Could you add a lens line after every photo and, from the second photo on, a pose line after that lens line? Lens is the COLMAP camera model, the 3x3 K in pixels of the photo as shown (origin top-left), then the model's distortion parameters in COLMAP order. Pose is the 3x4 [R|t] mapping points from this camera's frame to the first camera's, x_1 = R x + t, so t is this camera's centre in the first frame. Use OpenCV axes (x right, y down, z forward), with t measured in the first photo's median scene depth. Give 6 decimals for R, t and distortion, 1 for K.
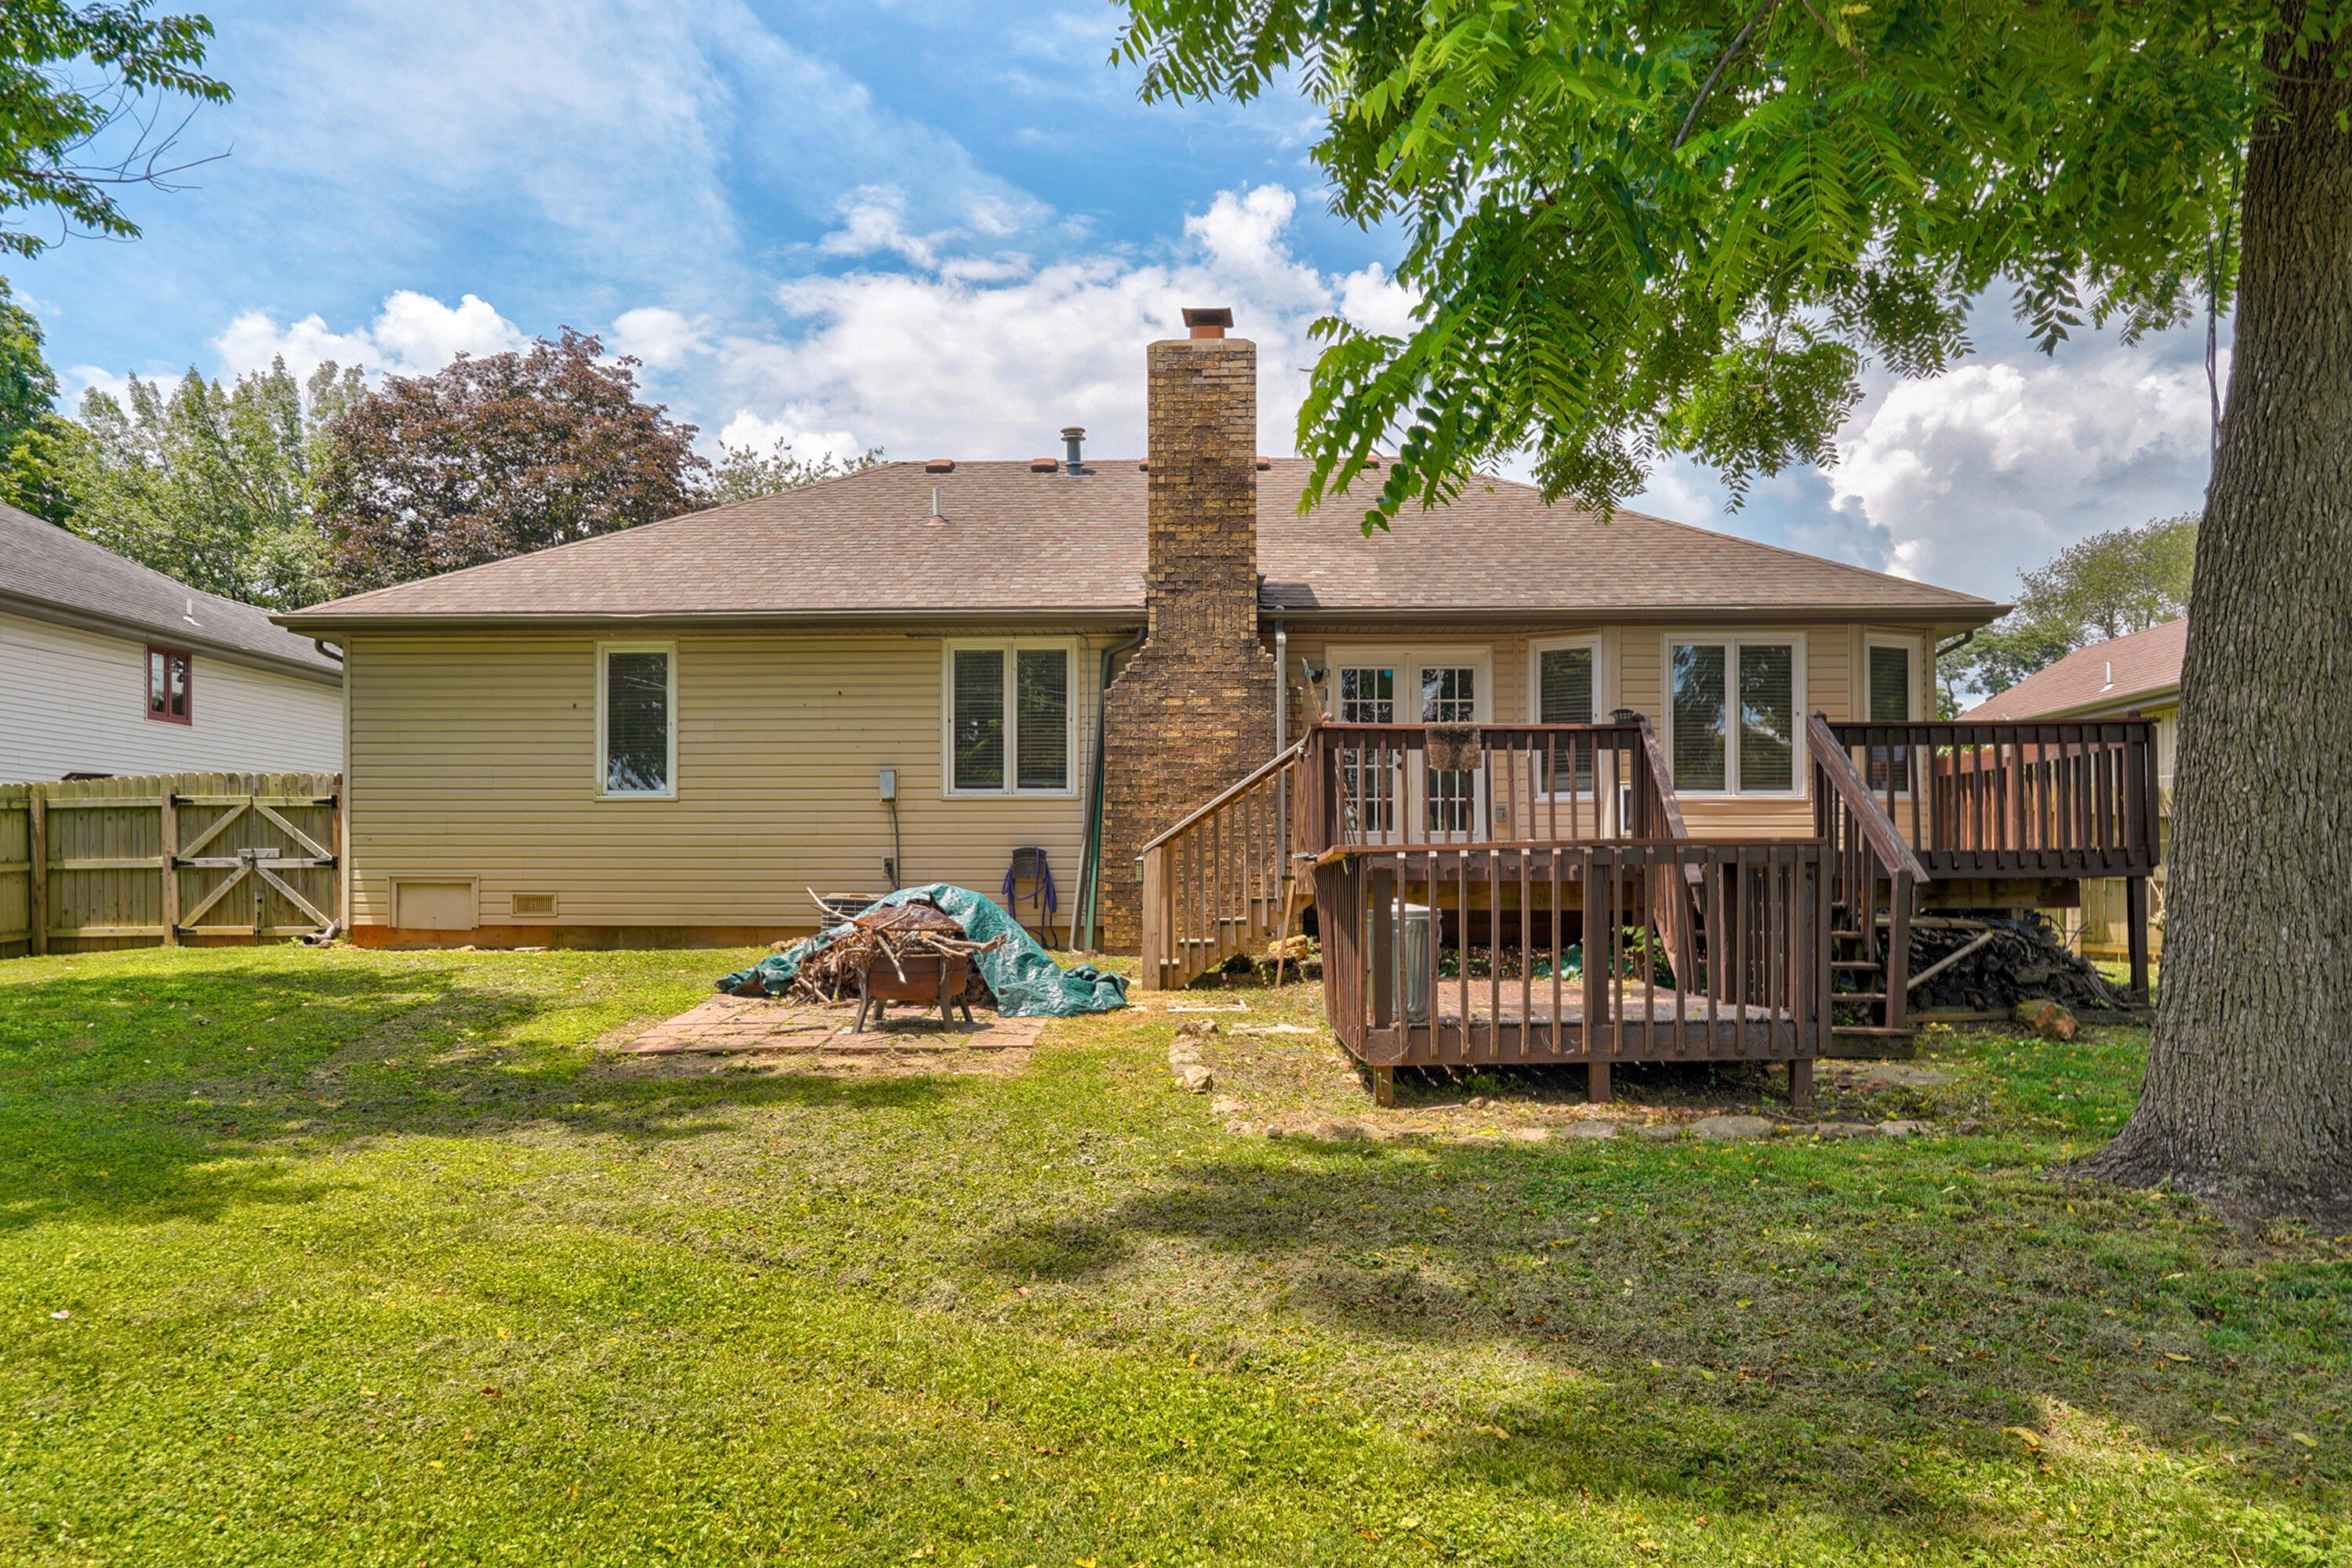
lens RADIAL K [[1577.8, 0, 1175.7], [0, 1577.8, 794.9], [0, 0, 1]] dist [0.006932, 0.000676]
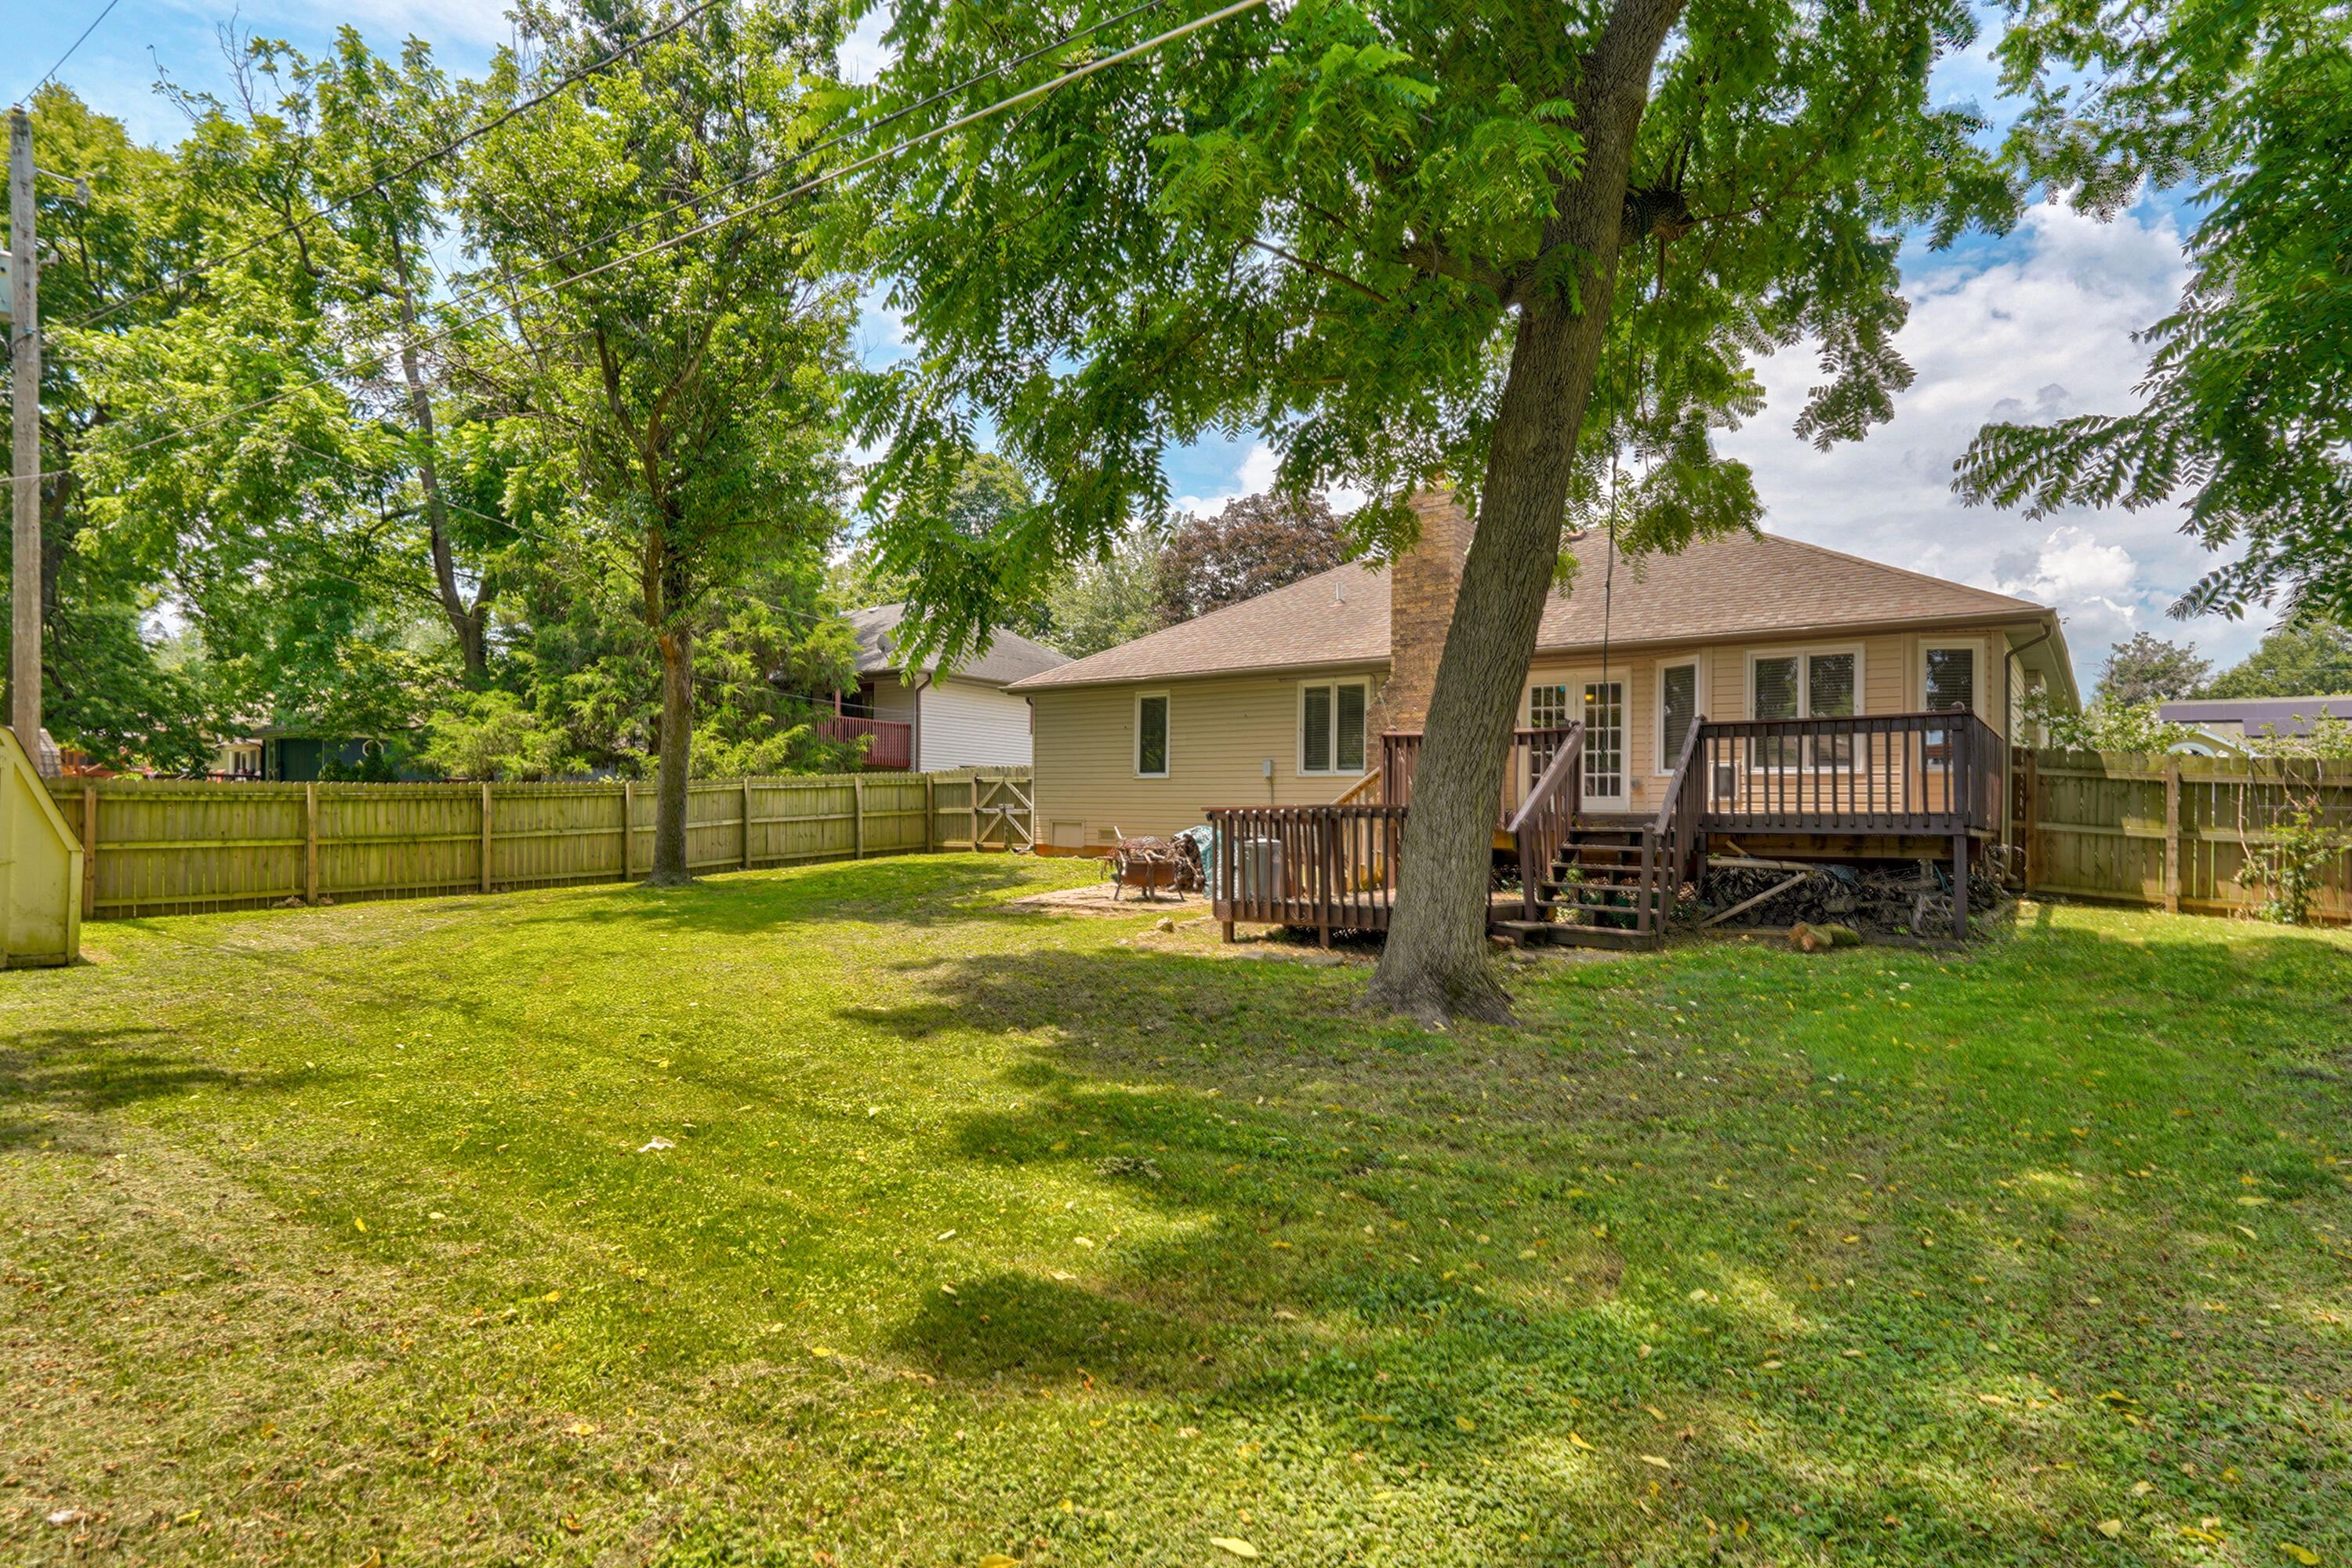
lens RADIAL K [[1202.6, 0, 1177.0], [0, 1202.6, 783.3], [0, 0, 1]] dist [0.024280, 0.001336]
pose [[0.819500, -0.003643, -0.573067, 0.477562], [0.011974, 0.999870, 0.010768, -0.006253], [0.572954, -0.015686, 0.819438, -0.118904]]
